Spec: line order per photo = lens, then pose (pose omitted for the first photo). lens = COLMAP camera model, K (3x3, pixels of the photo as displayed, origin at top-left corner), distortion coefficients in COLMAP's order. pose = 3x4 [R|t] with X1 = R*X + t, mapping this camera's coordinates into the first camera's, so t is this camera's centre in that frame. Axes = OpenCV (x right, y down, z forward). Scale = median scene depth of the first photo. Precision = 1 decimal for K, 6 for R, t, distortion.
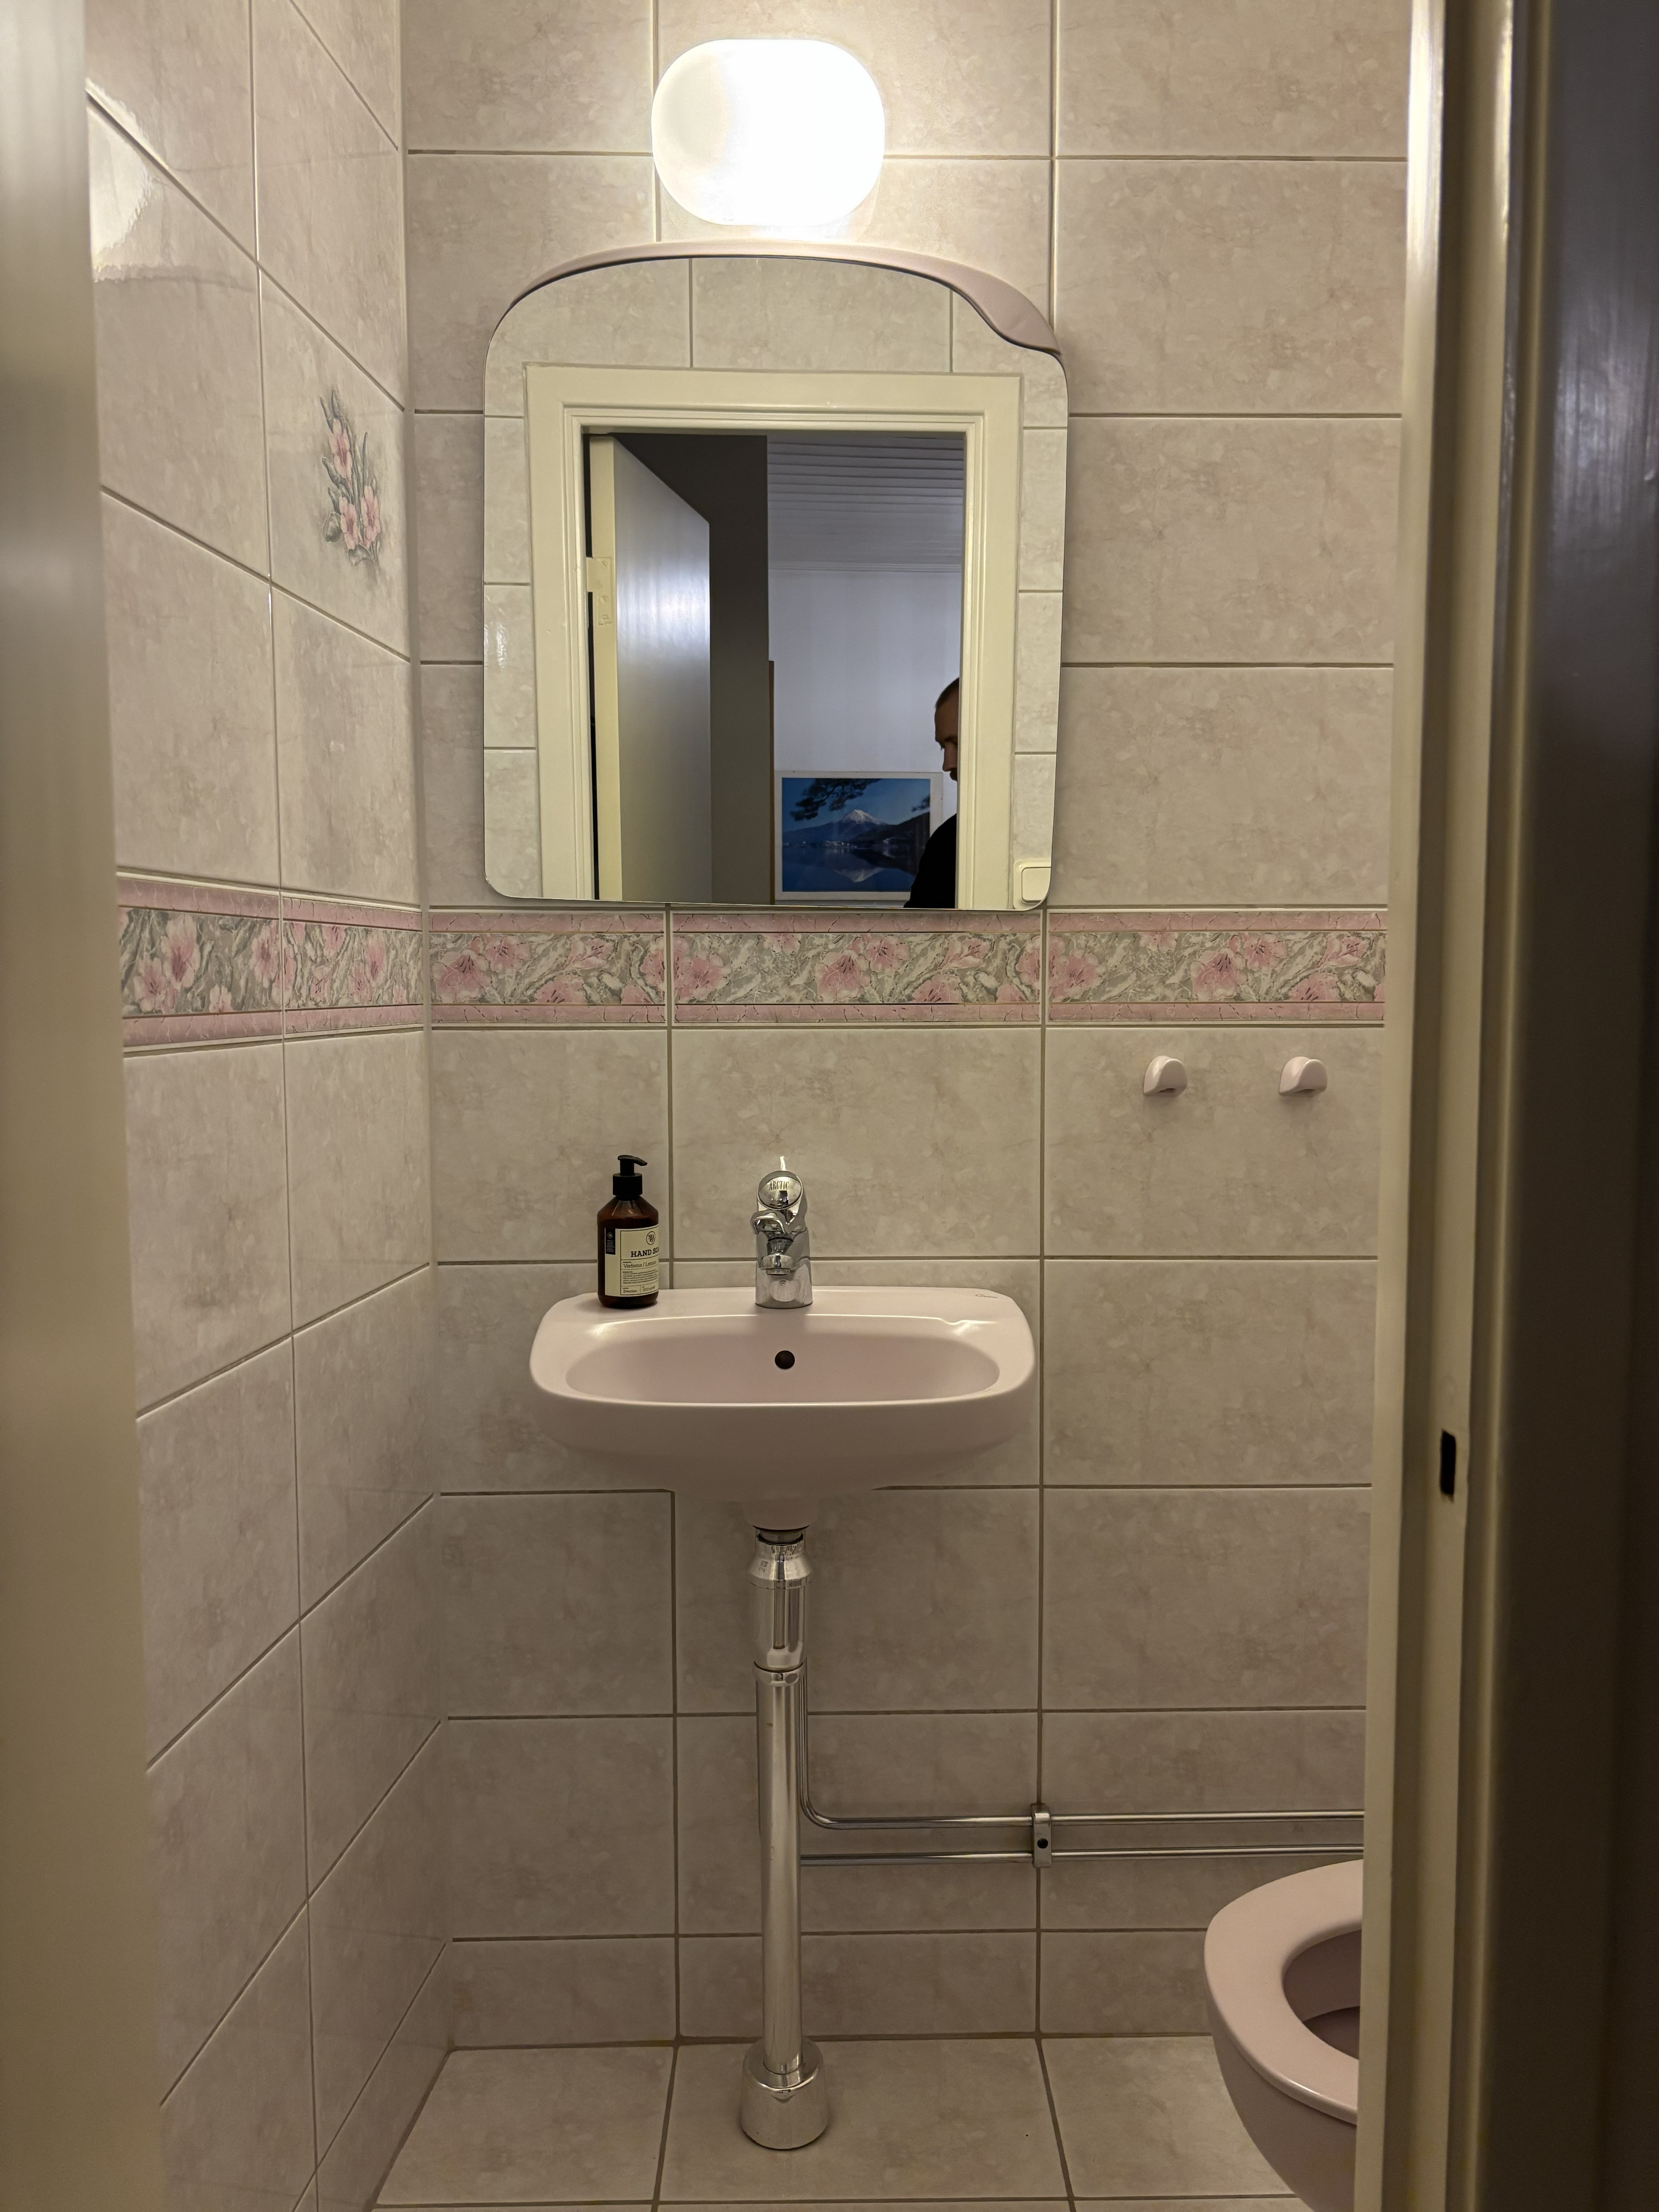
lens RADIAL K [[1677.2, 0, 852.3], [0, 1677.2, 1142.2], [0, 0, 1]] dist [0.027520, -0.010127]
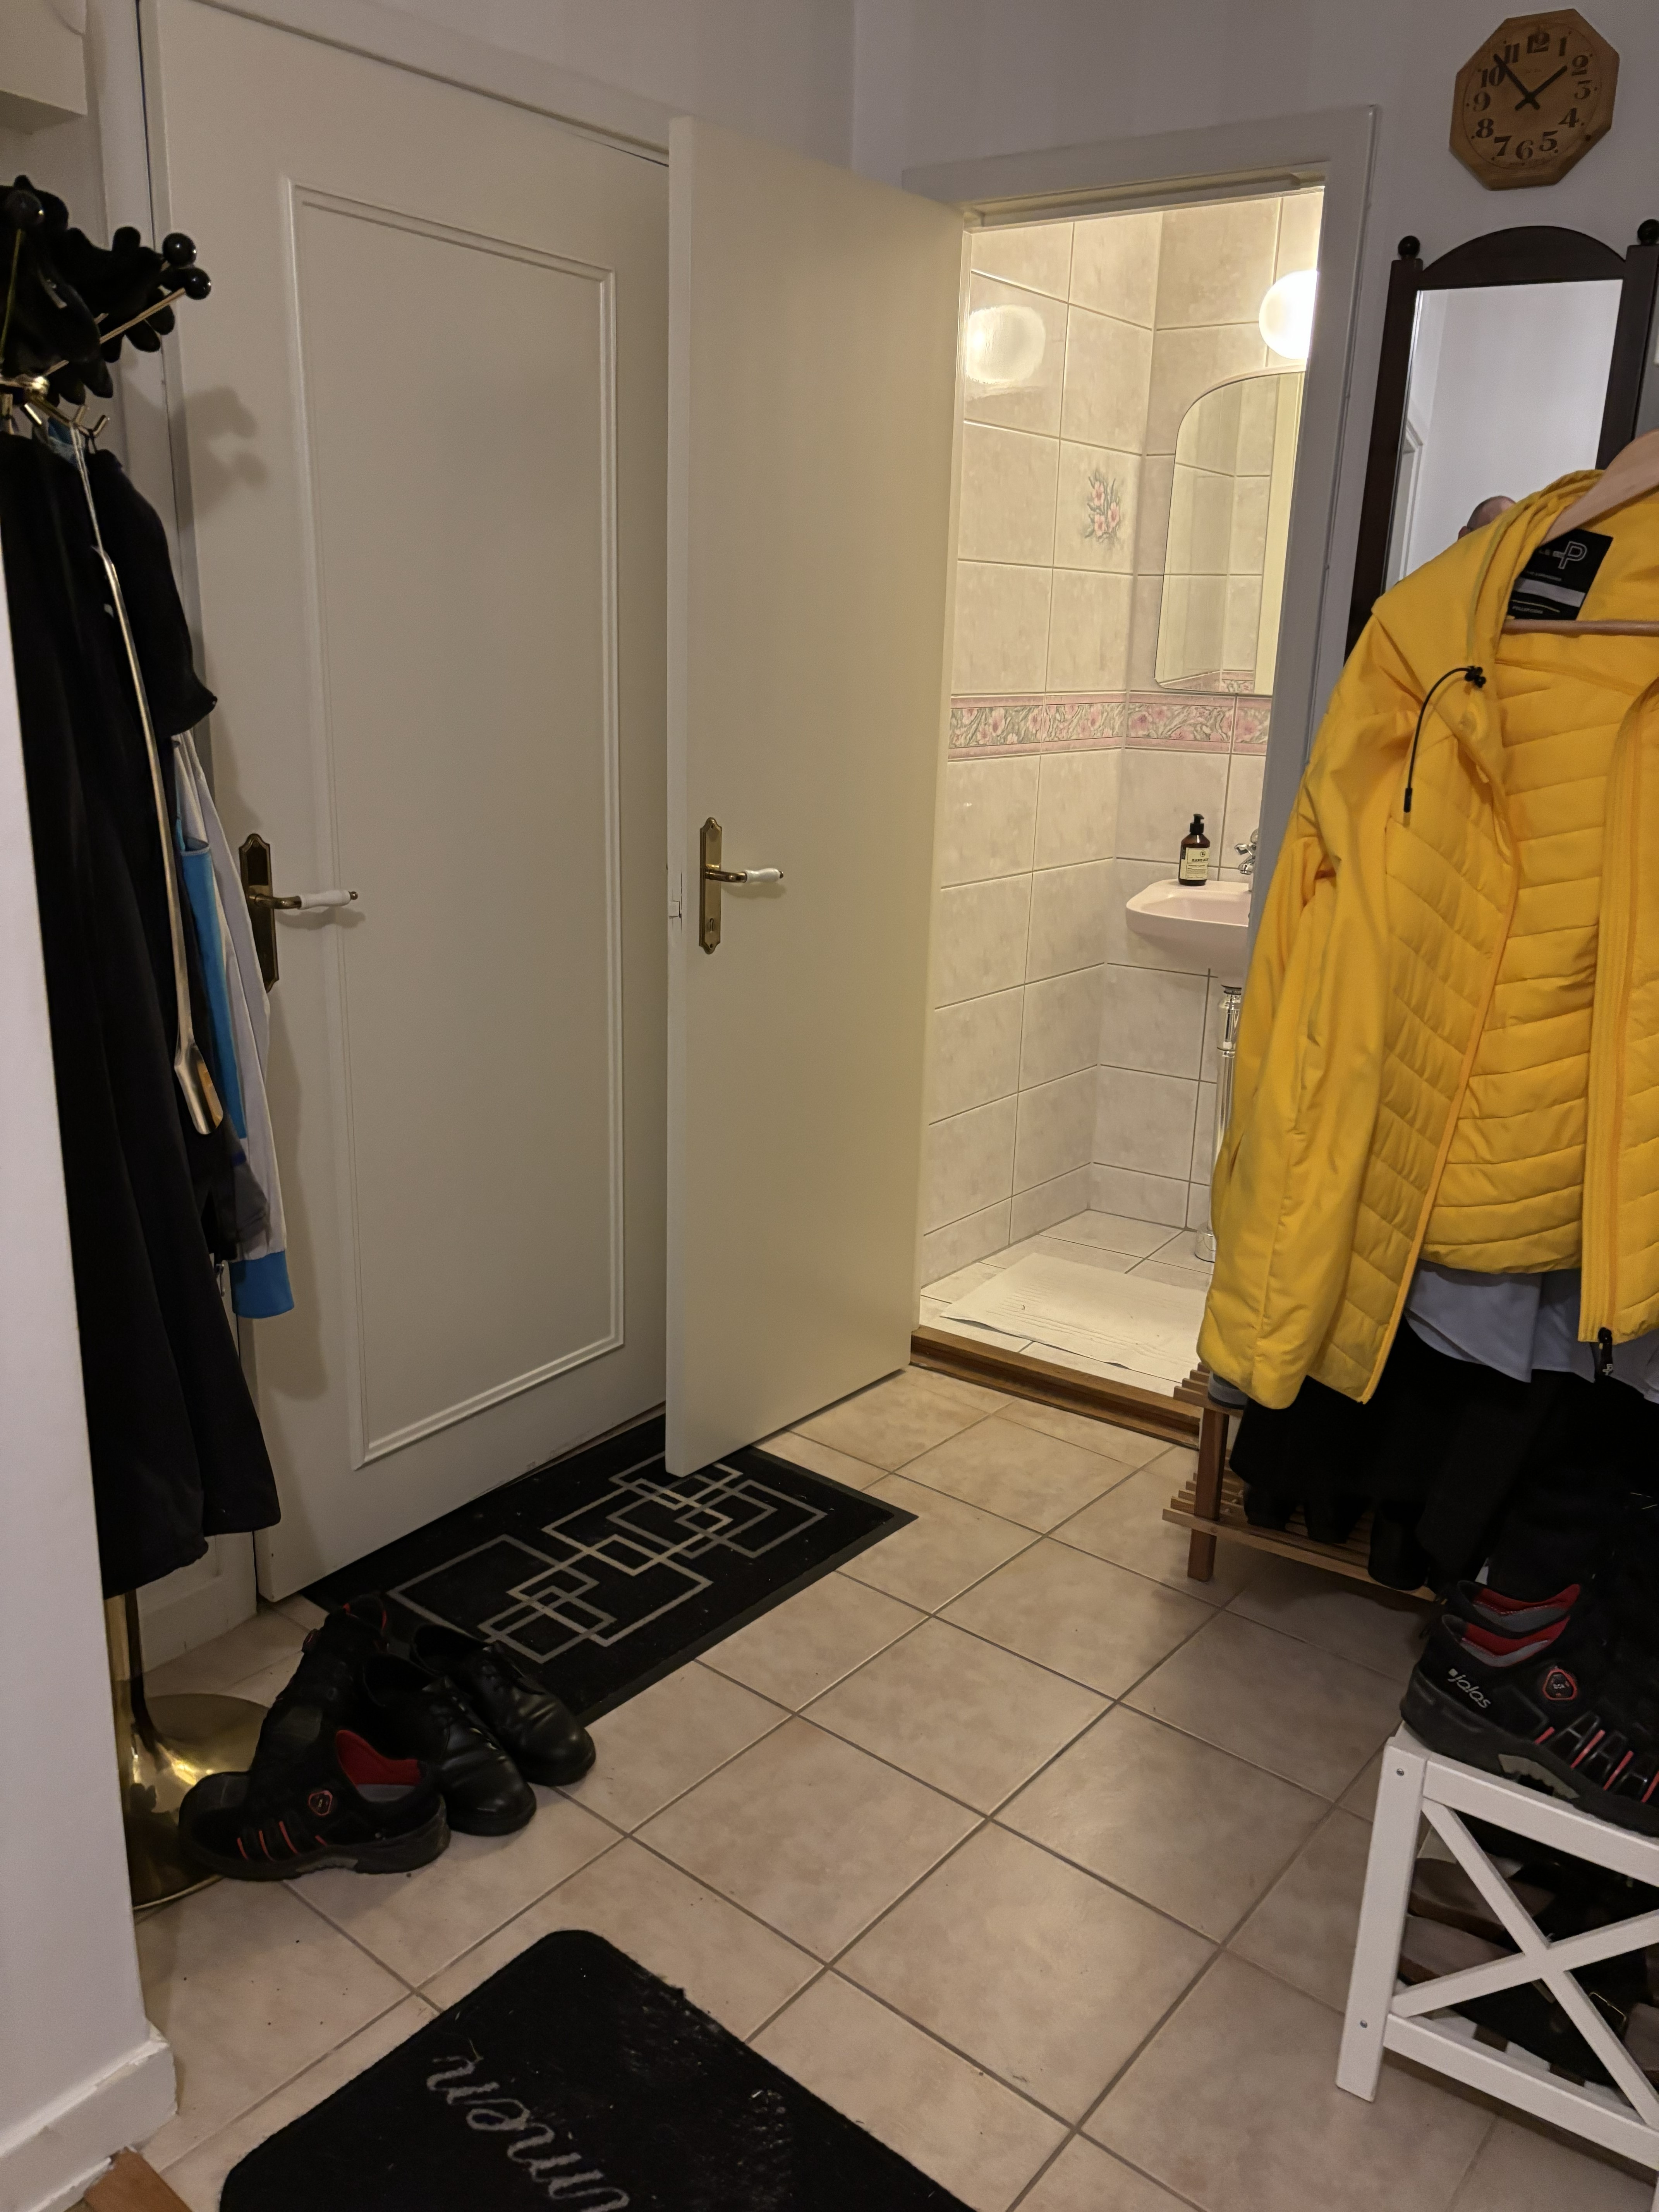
lens RADIAL K [[1677.2, 0, 828.3], [0, 1677.2, 1109.7], [0, 0, 1]] dist [0.027520, -0.010127]
pose [[0.826381, 0.171565, -0.536340, 0.701142], [-0.077056, 0.977951, 0.194100, -0.002866], [0.557815, -0.119072, 0.821380, -1.091689]]
